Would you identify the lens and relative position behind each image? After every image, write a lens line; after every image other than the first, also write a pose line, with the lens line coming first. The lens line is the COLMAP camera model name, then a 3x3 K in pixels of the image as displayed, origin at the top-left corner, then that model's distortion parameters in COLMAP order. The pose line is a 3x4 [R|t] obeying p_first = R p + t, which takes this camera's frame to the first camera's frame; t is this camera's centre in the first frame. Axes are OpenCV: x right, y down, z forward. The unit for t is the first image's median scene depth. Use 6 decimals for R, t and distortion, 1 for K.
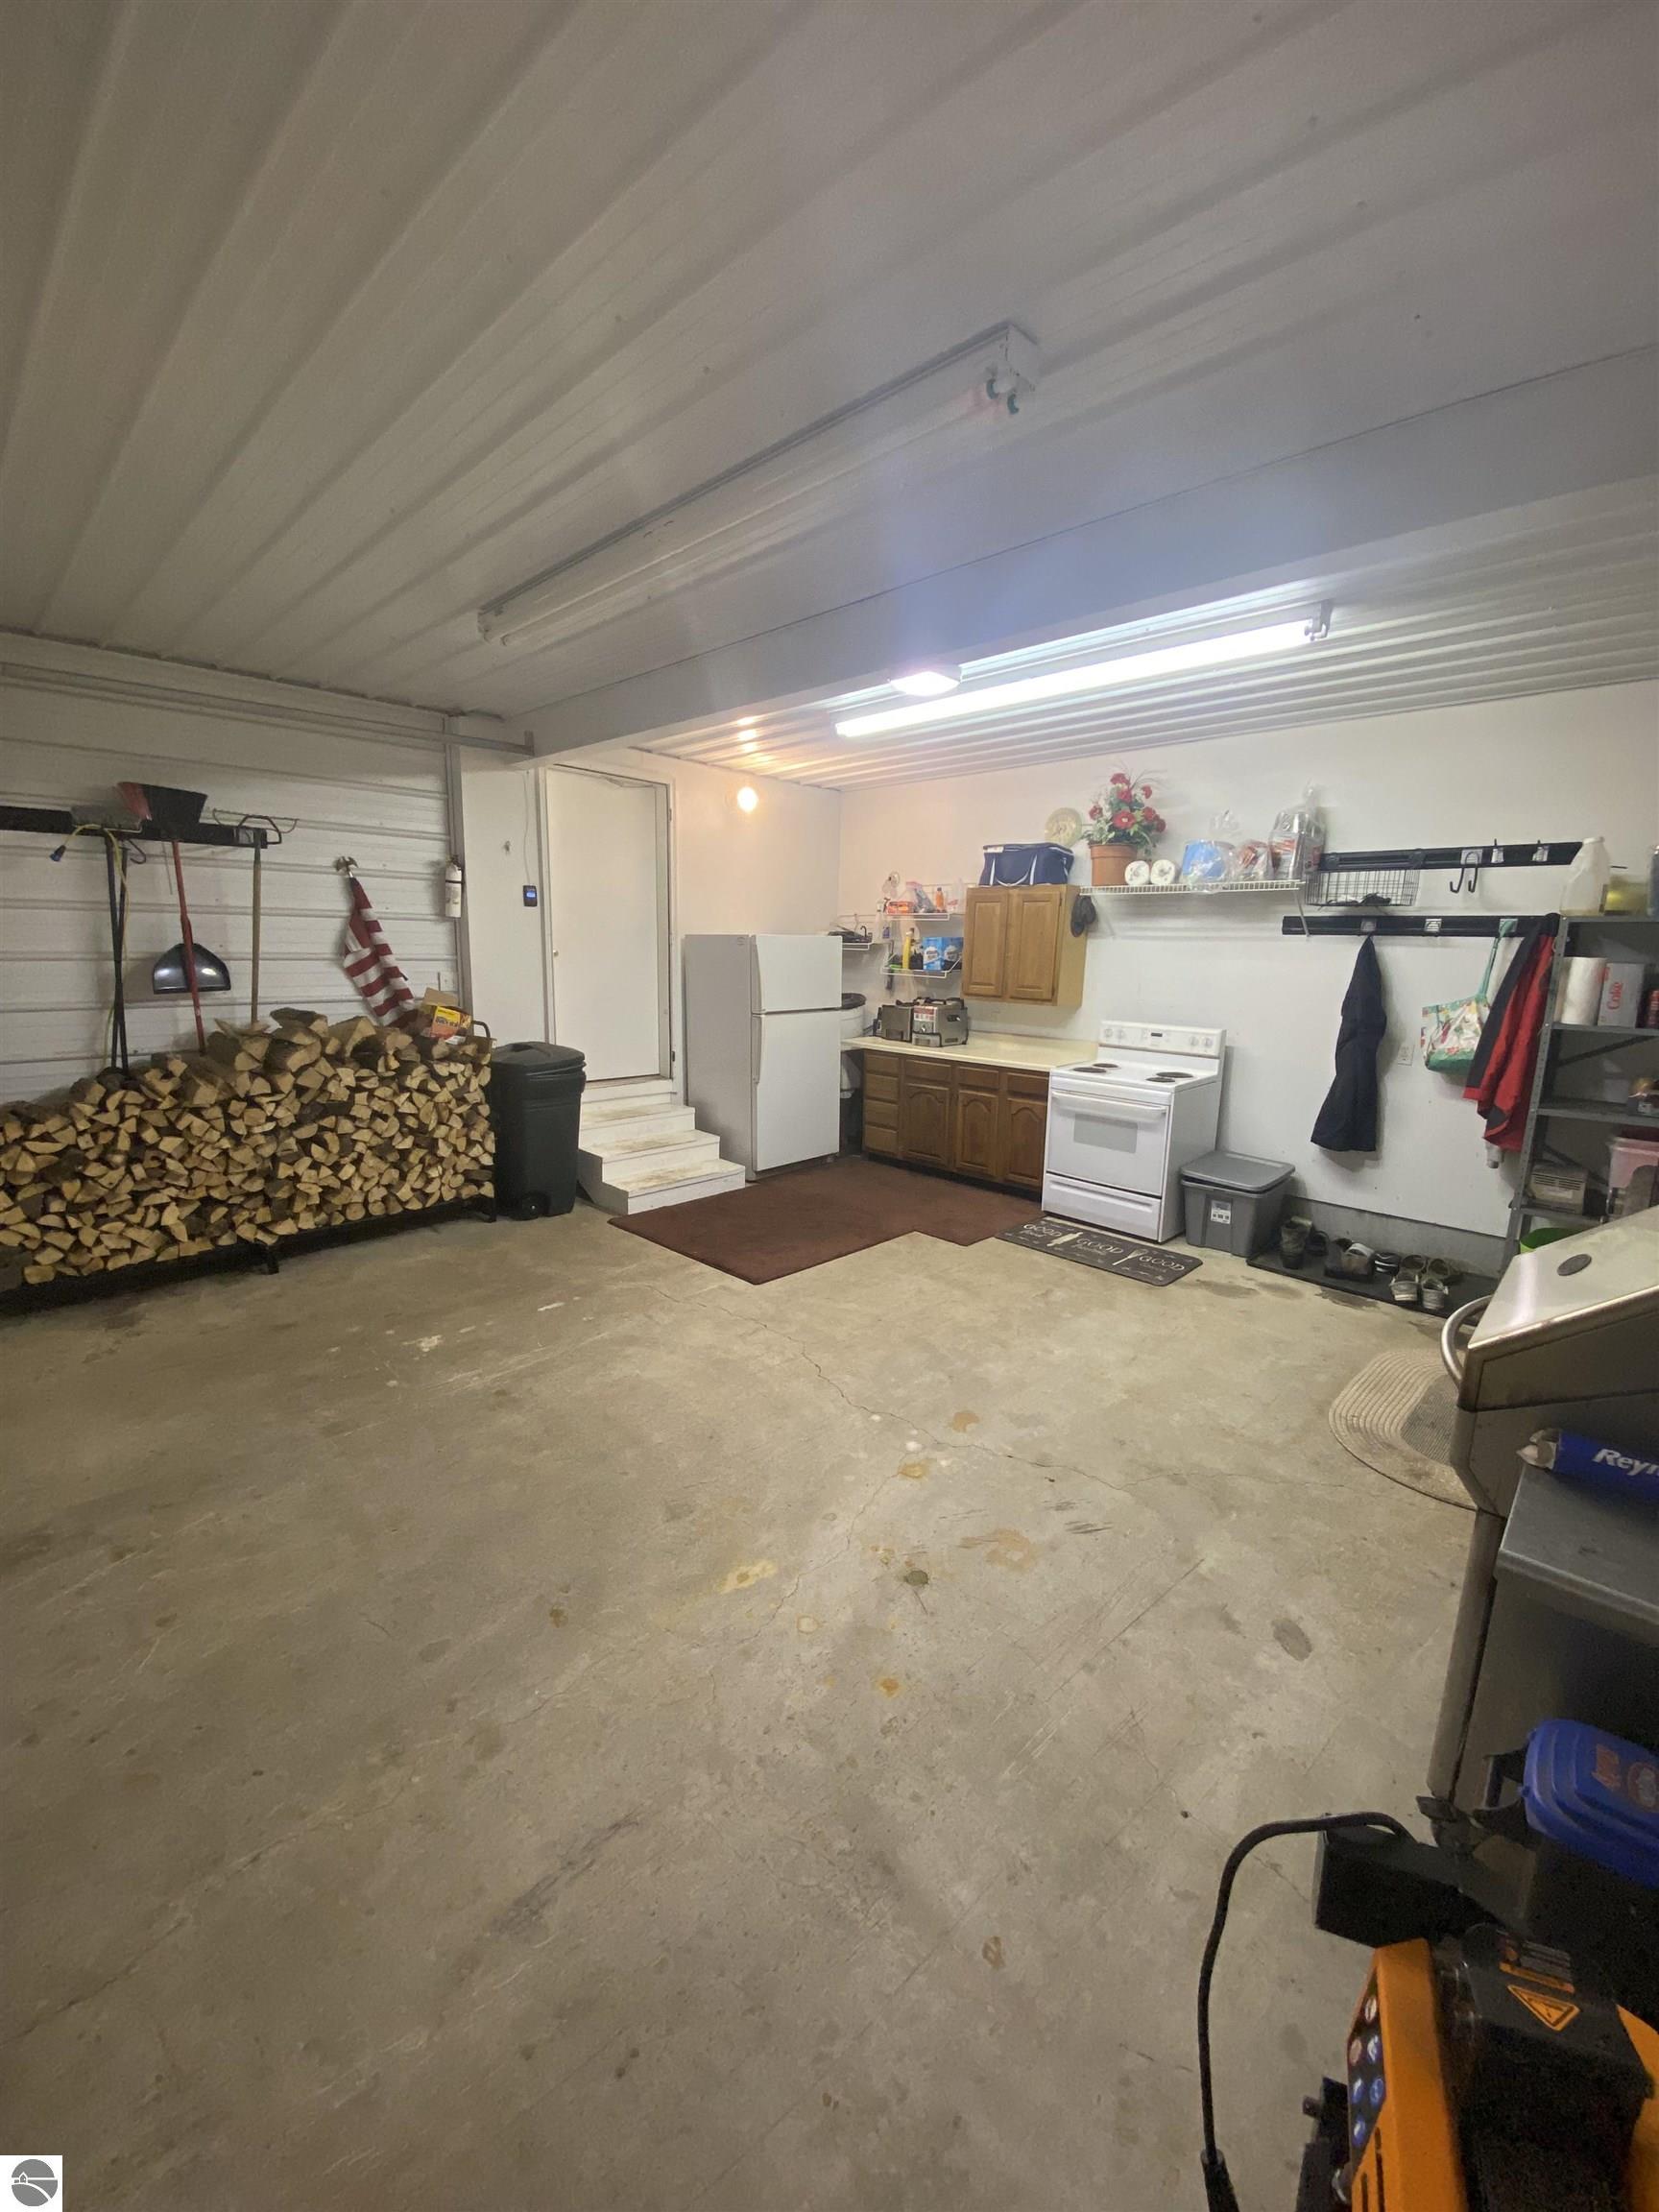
lens RADIAL K [[885.6, 0, 826.7], [0, 885.6, 1106.1], [0, 0, 1]] dist [-0.013187, -0.003807]
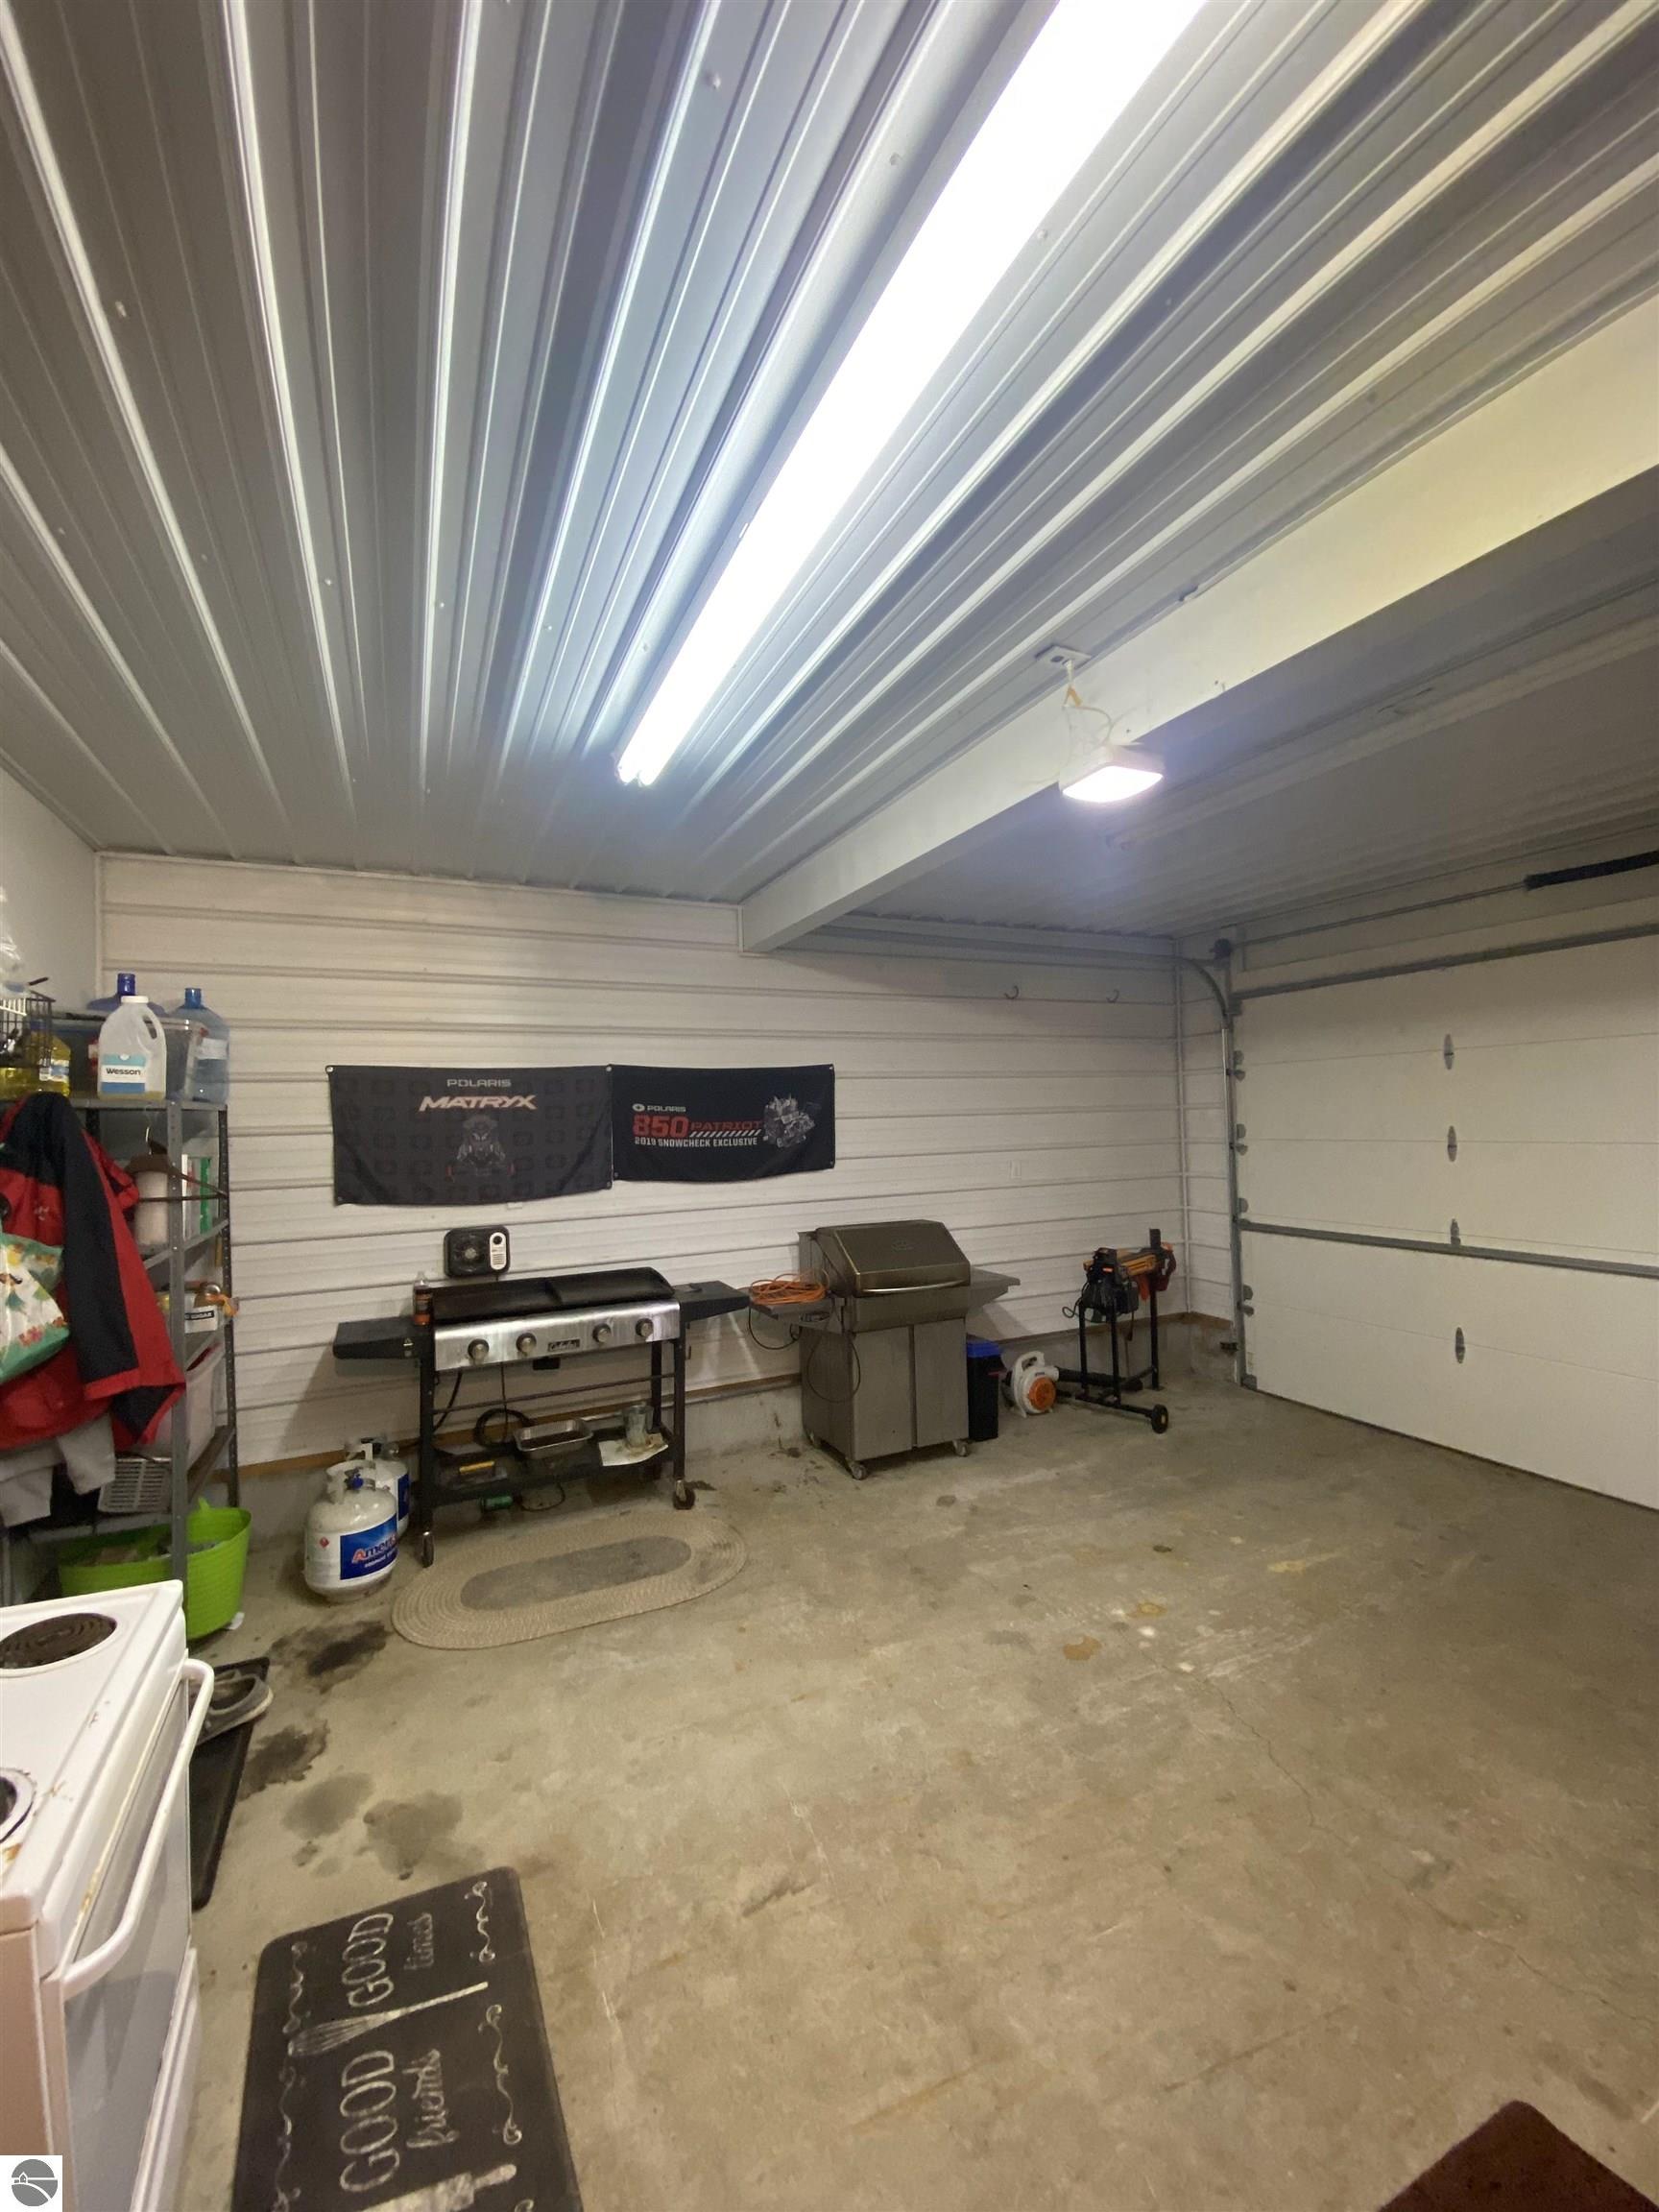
lens RADIAL K [[885.6, 0, 823.1], [0, 885.6, 1110.3], [0, 0, 1]] dist [-0.013187, -0.003807]
pose [[-0.935530, 0.007569, 0.353166, 0.072464], [0.071071, 0.983360, 0.167190, -0.330869], [-0.346024, 0.181511, -0.920501, 1.661599]]
